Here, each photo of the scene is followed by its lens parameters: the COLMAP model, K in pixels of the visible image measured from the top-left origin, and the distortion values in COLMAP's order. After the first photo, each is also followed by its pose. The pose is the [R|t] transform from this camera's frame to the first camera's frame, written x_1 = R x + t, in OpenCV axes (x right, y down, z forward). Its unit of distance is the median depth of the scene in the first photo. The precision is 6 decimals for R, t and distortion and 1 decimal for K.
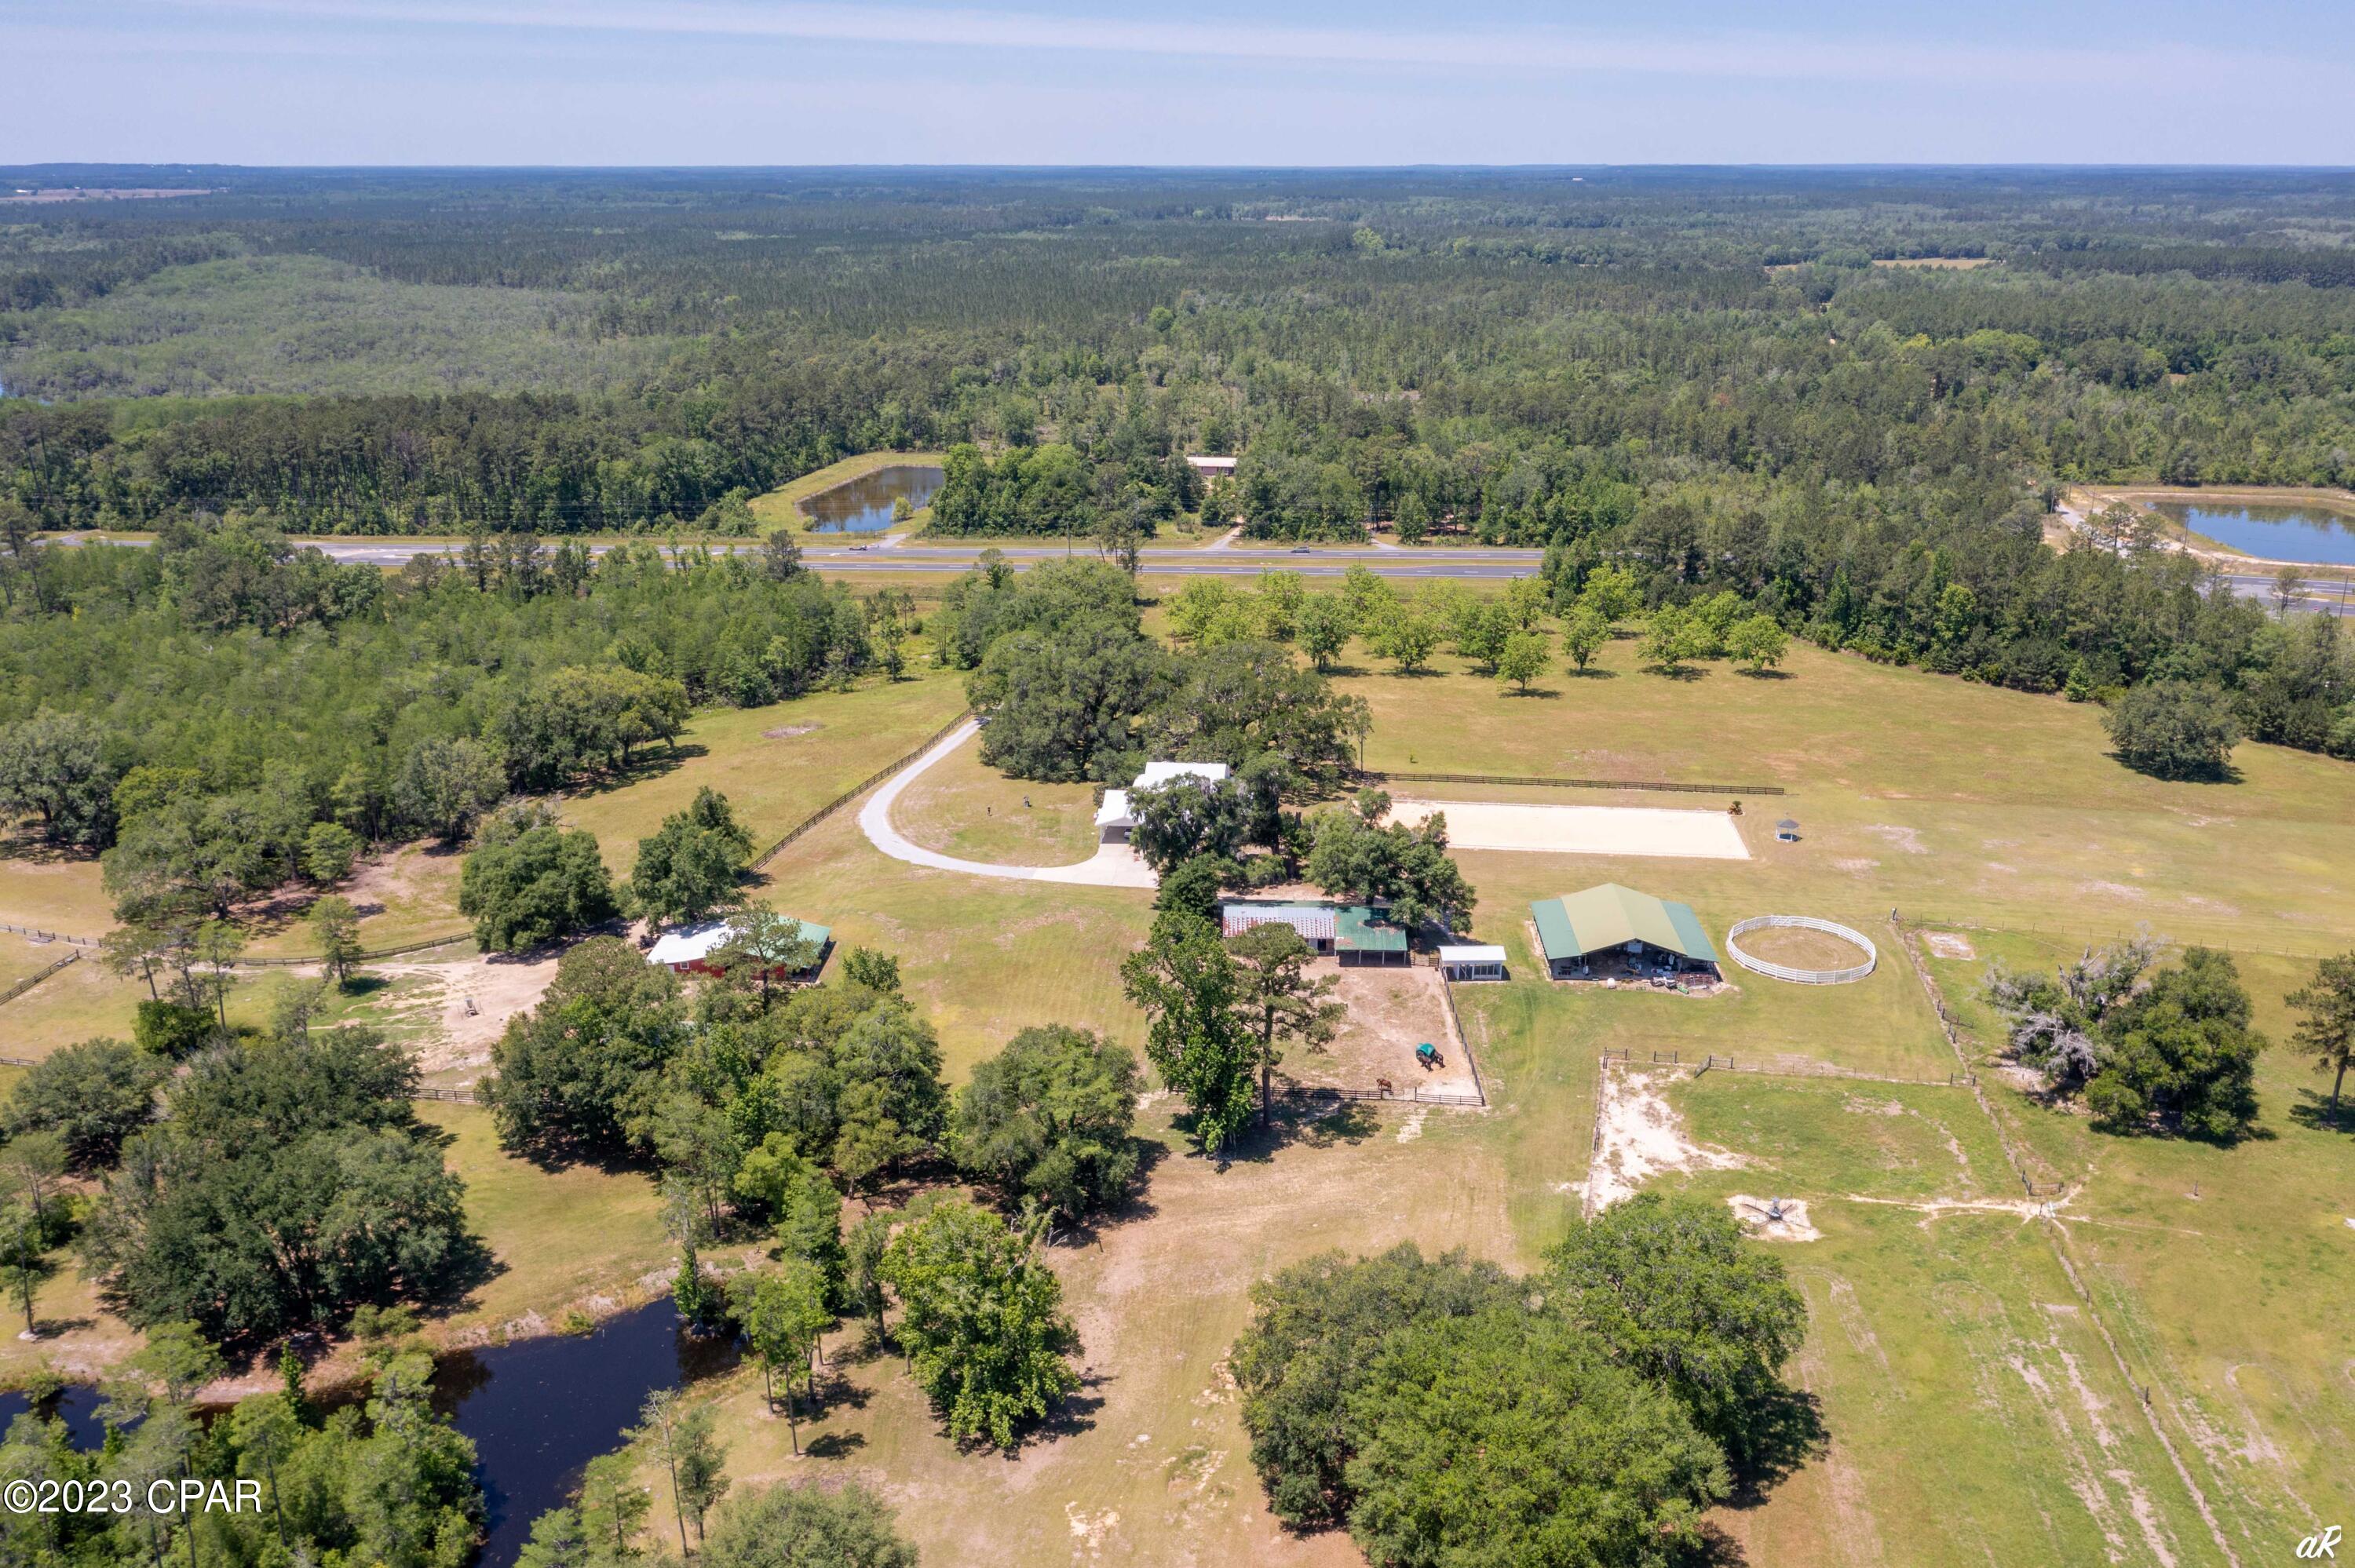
lens RADIAL K [[1907.9, 0, 1177.2], [0, 1907.9, 788.8], [0, 0, 1]] dist [-0.018985, 0.034709]
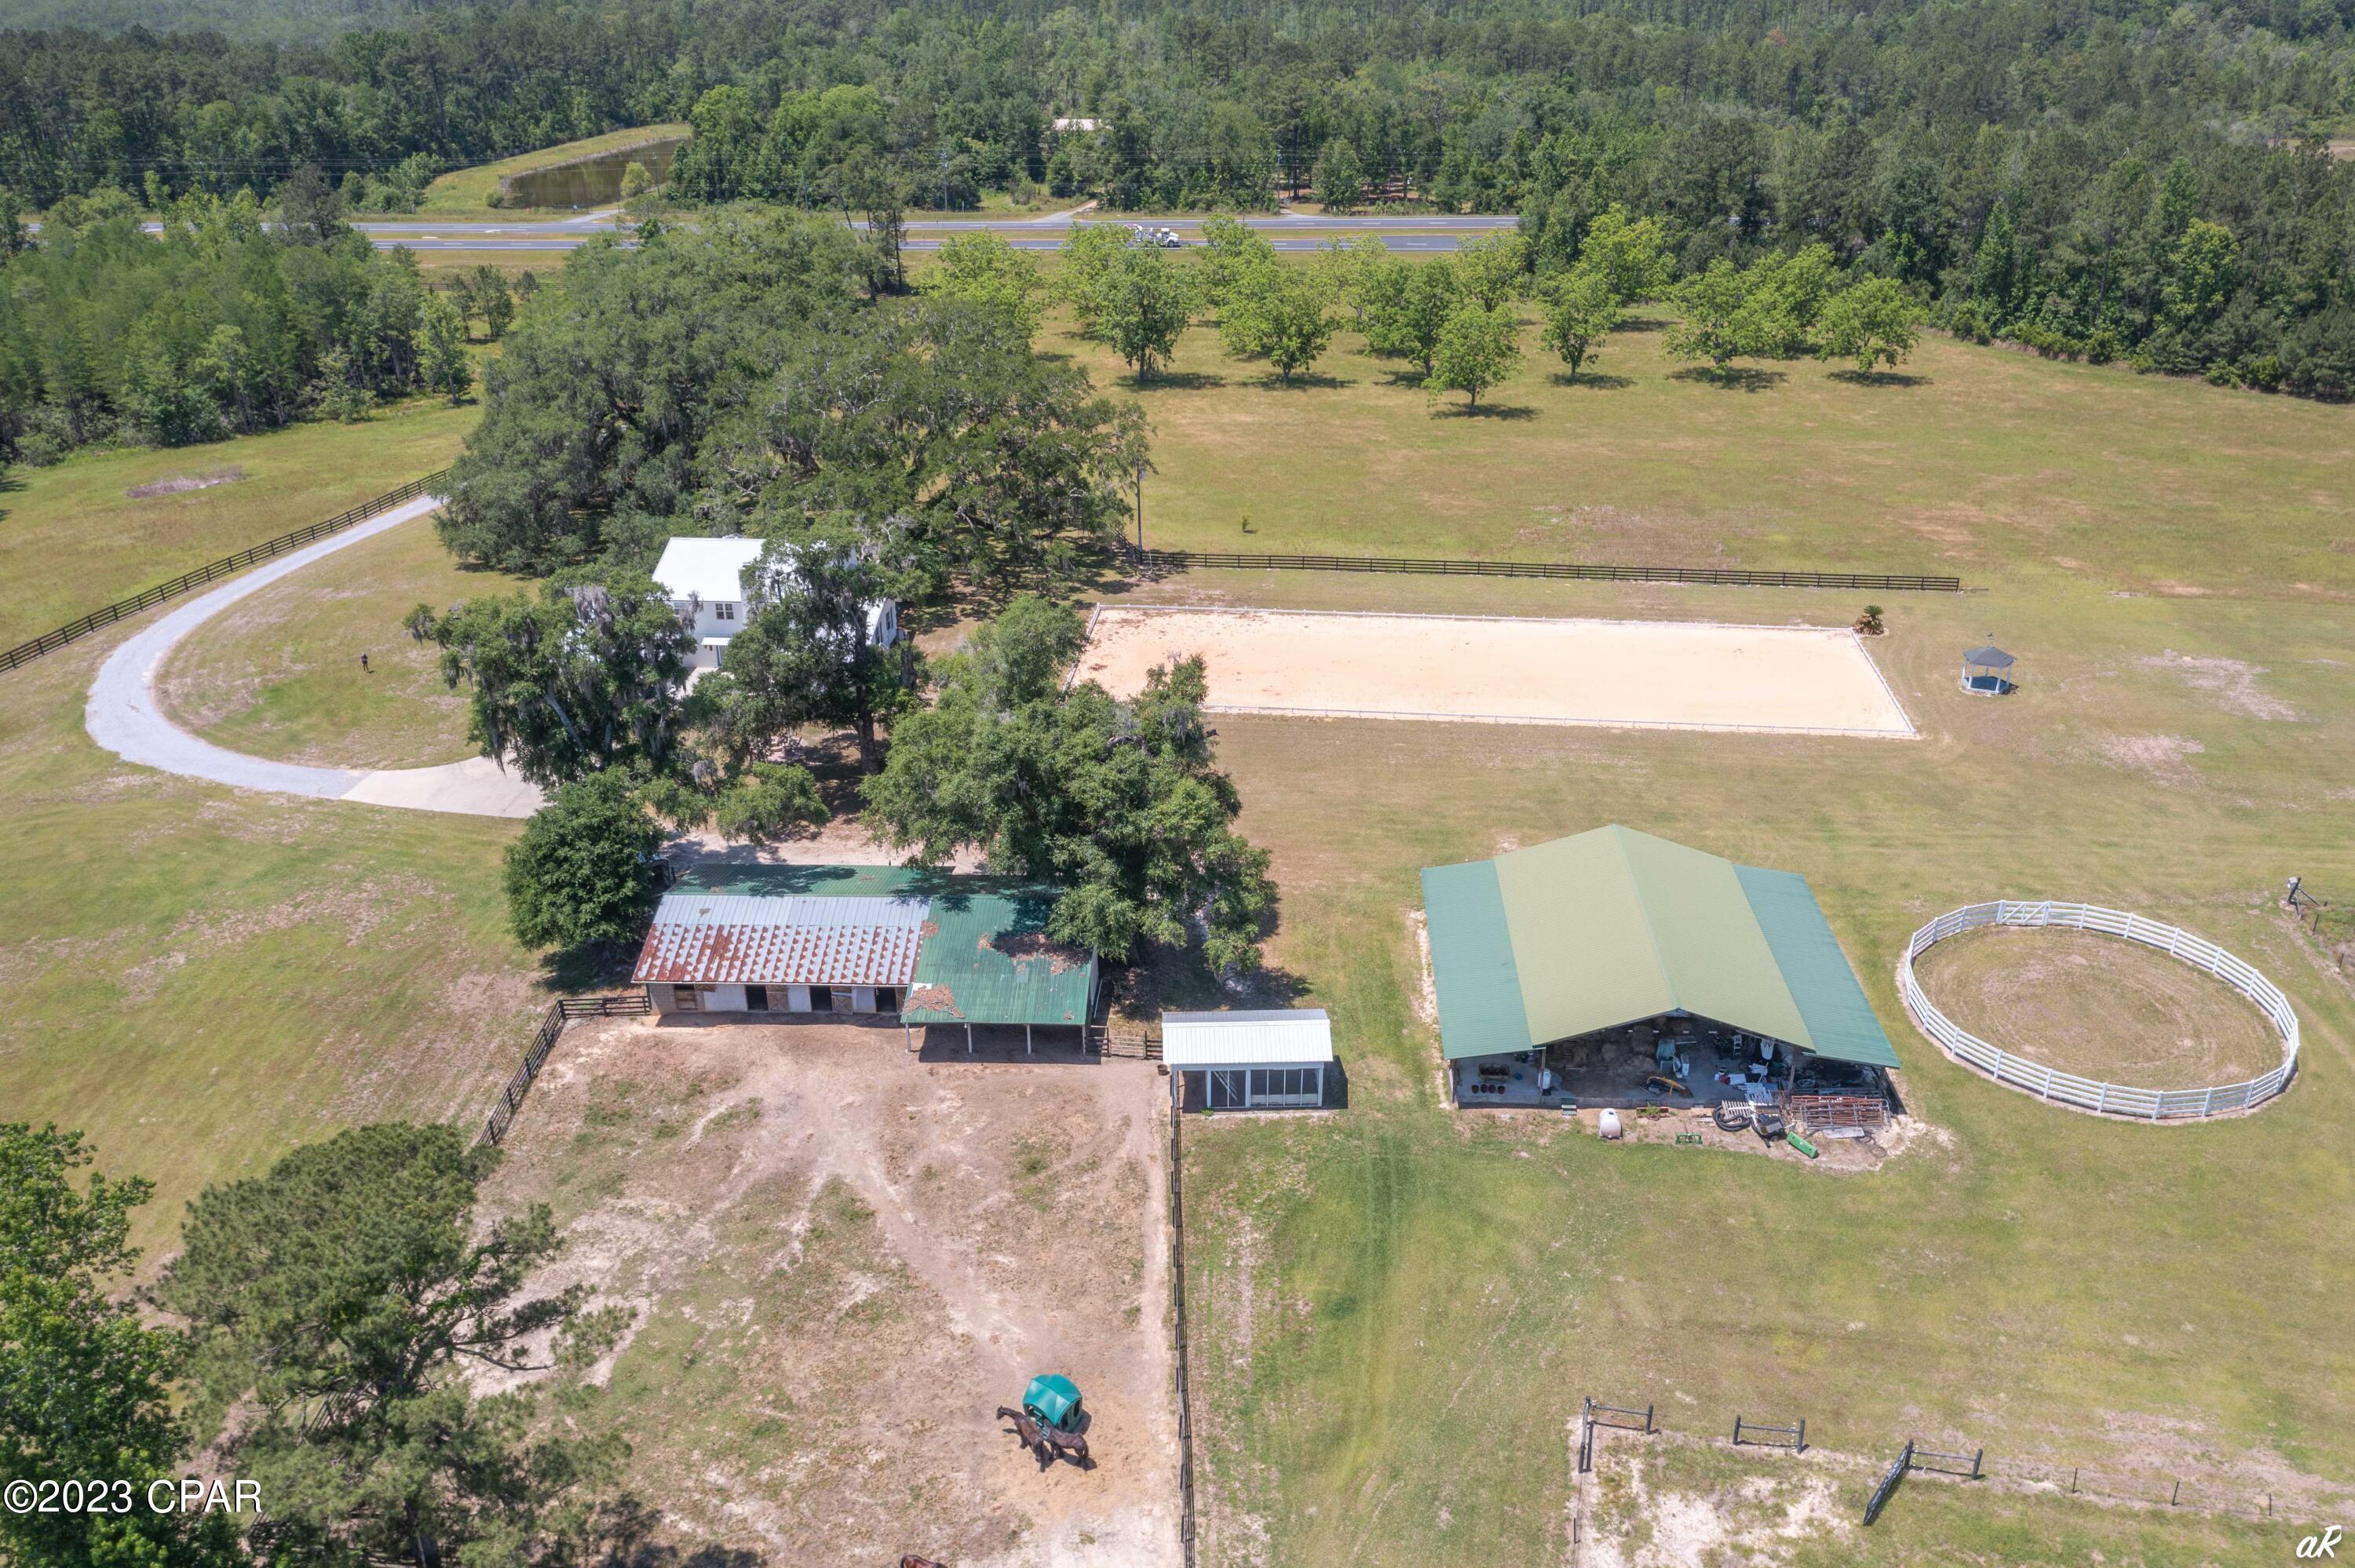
lens RADIAL K [[1822.7, 0, 1185.0], [0, 1822.7, 785.3], [0, 0, 1]] dist [0.006226, 0.009675]
pose [[0.999945, -0.007296, -0.007600, 0.092241], [0.008189, 0.992118, 0.125041, -0.006355], [0.006628, -0.125097, 0.992122, 0.407818]]
